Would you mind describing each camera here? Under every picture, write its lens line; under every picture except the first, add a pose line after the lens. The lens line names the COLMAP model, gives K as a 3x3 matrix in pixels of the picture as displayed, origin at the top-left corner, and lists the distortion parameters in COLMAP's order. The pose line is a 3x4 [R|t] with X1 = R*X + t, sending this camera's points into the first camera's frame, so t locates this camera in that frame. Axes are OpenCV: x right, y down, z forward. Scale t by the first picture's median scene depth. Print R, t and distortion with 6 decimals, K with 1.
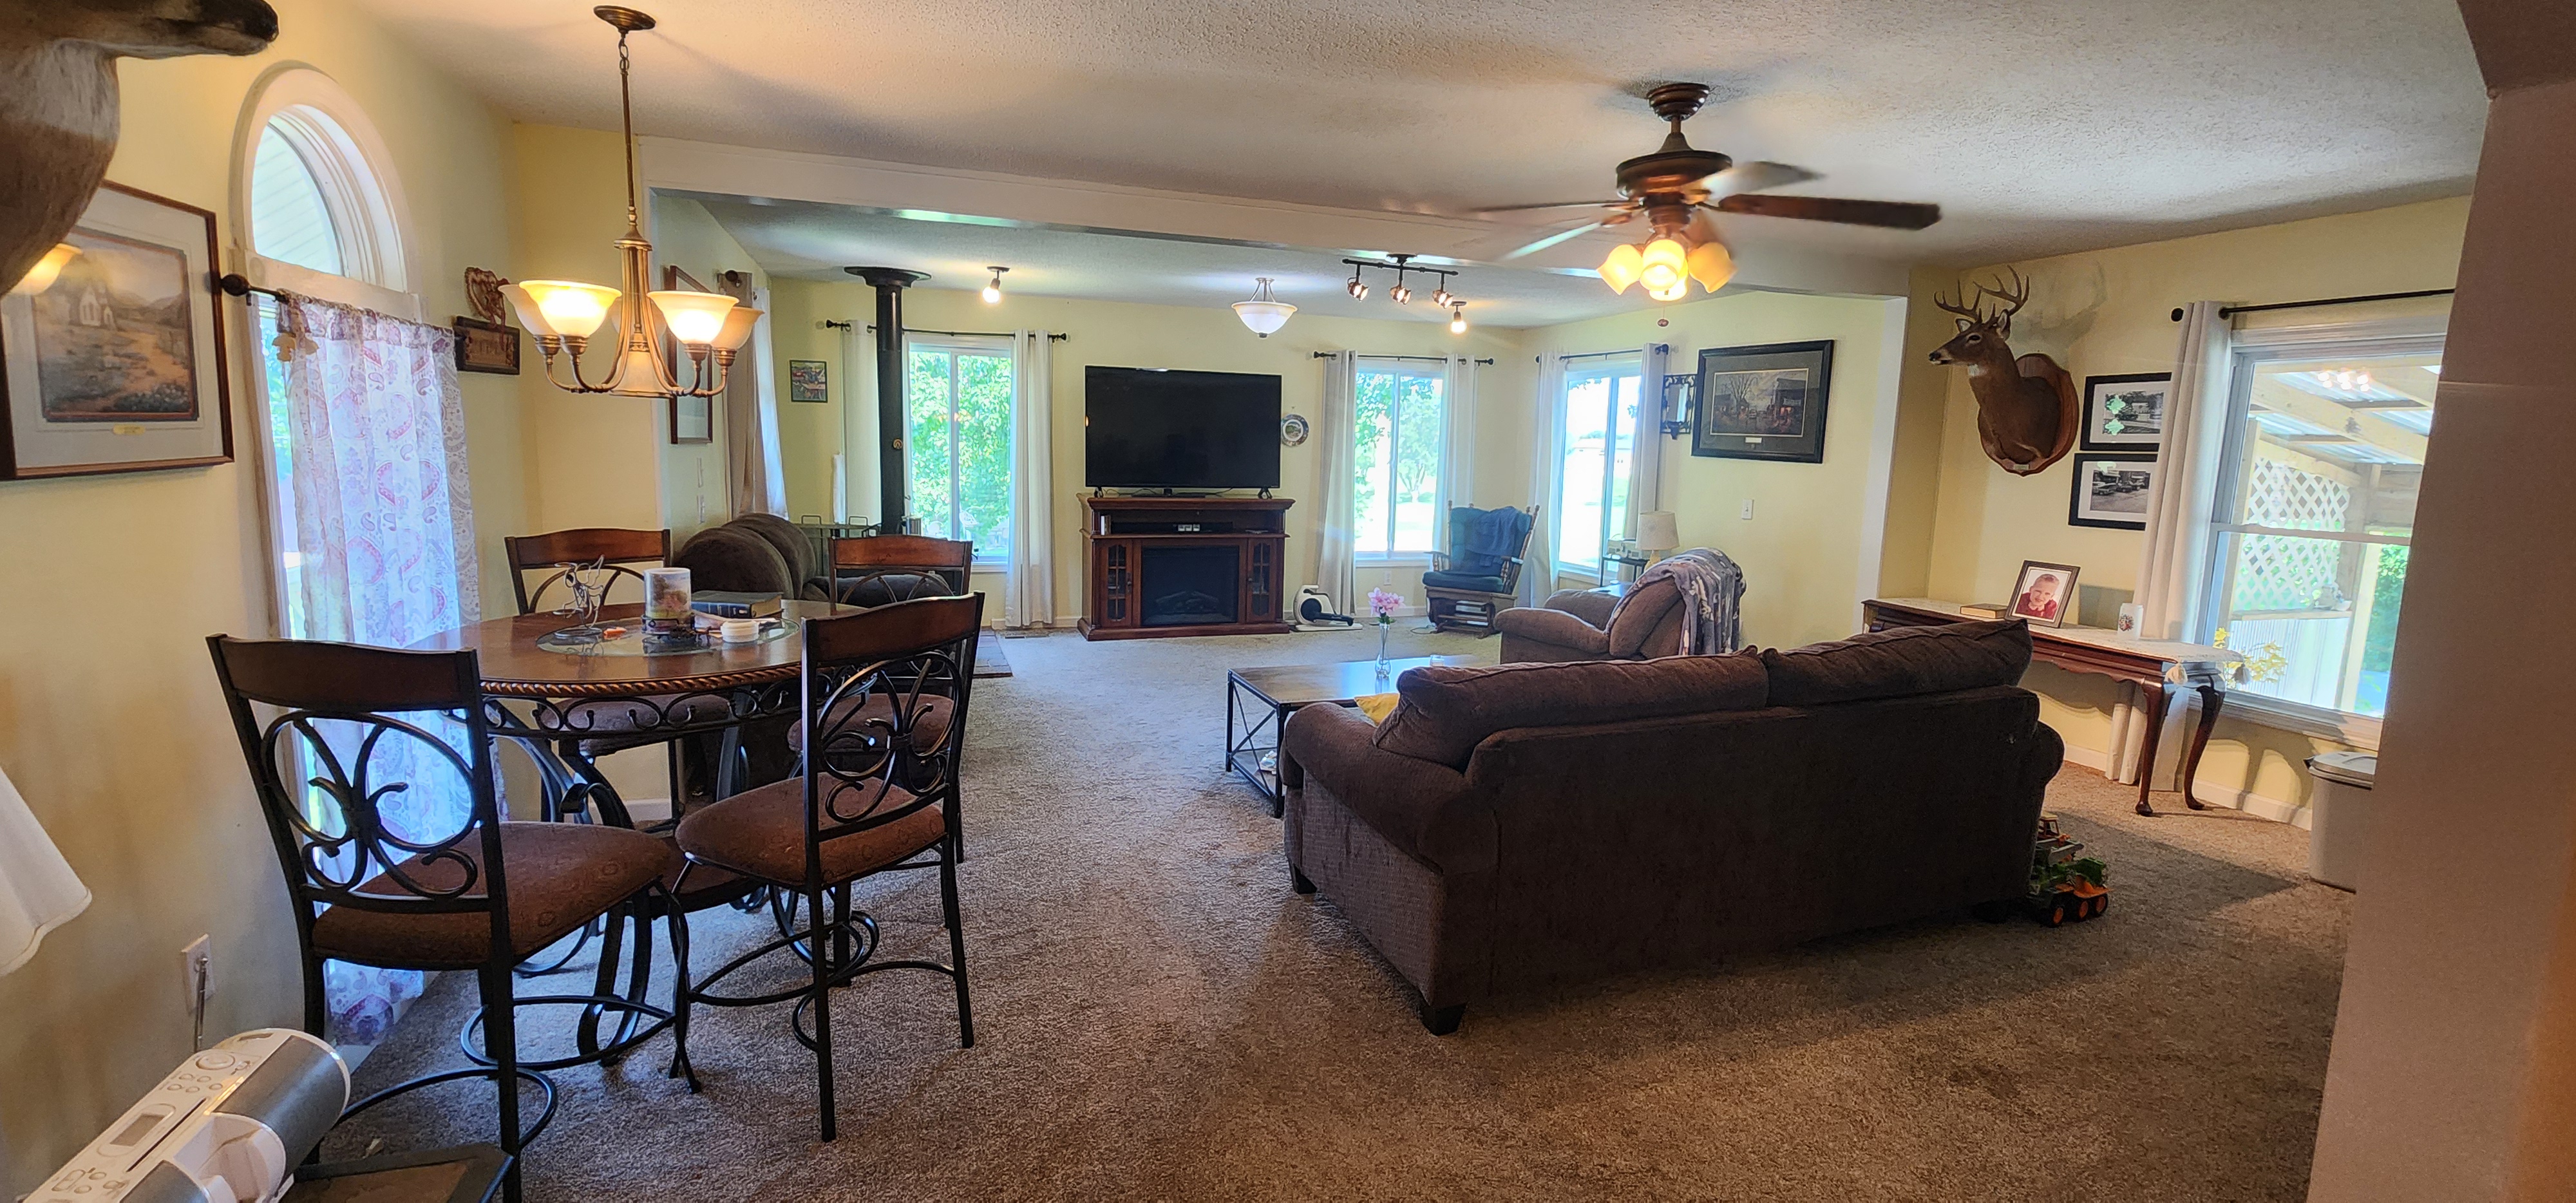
lens RADIAL K [[1056.2, 0, 1275.6], [0, 1056.2, 573.1], [0, 0, 1]] dist [0.002249, 0.000292]
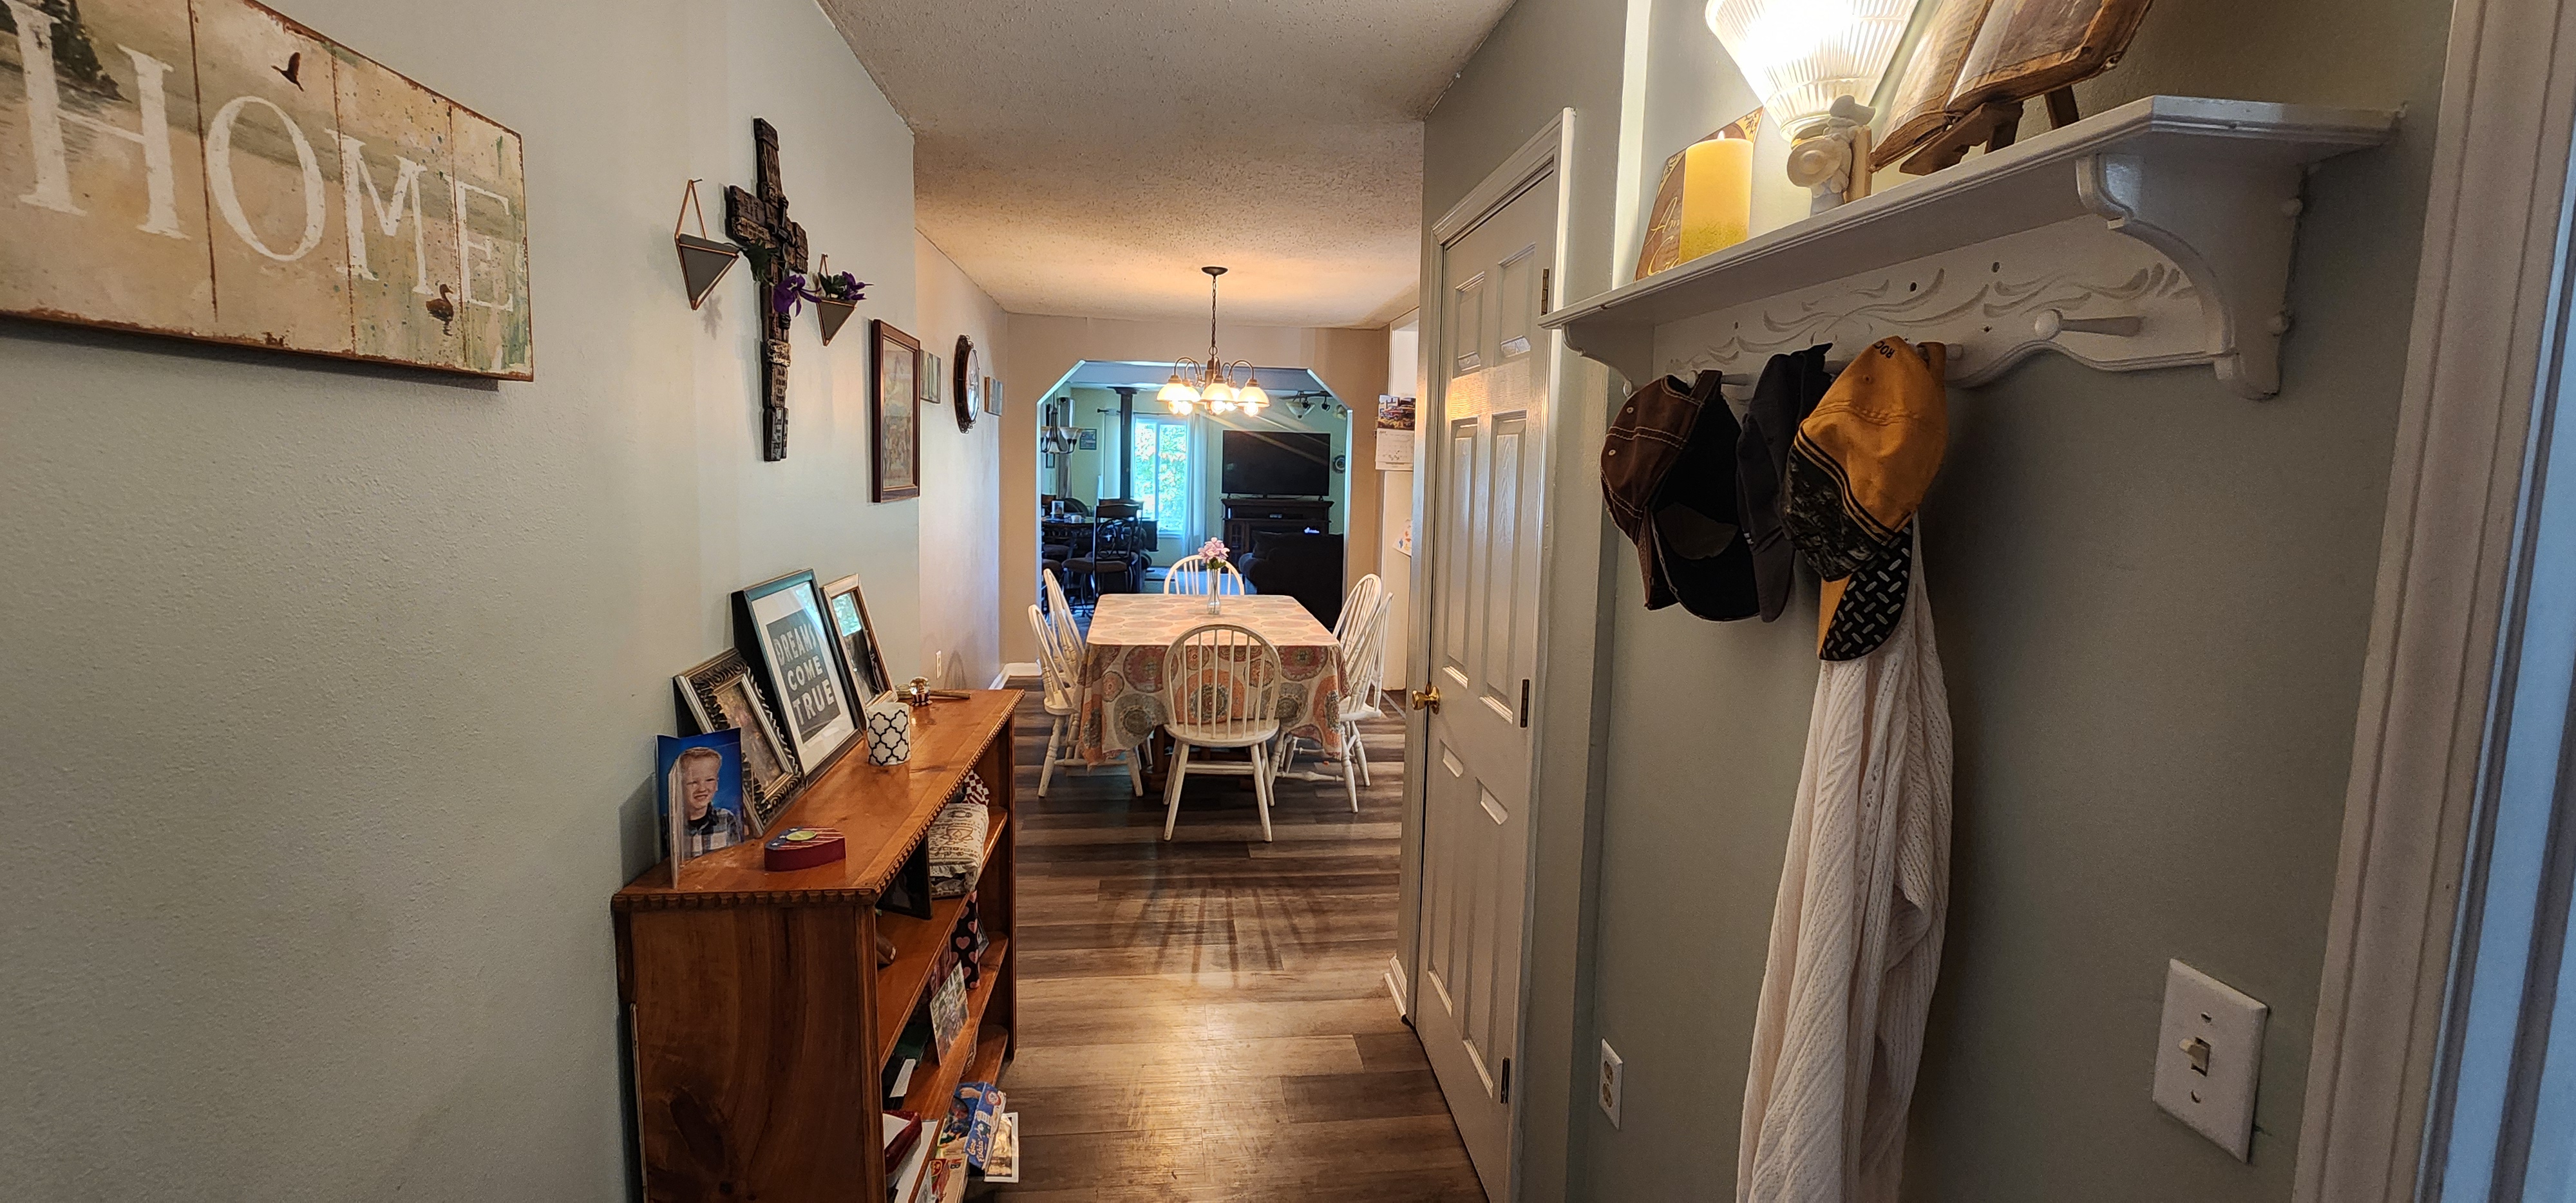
lens RADIAL K [[1056.2, 0, 1275.6], [0, 1056.2, 573.1], [0, 0, 1]] dist [0.002249, 0.000292]
pose [[0.978608, 0.020278, -0.204731, 0.318748], [-0.028966, 0.998799, -0.039525, 0.140148], [0.203684, 0.044610, 0.978020, -0.865802]]
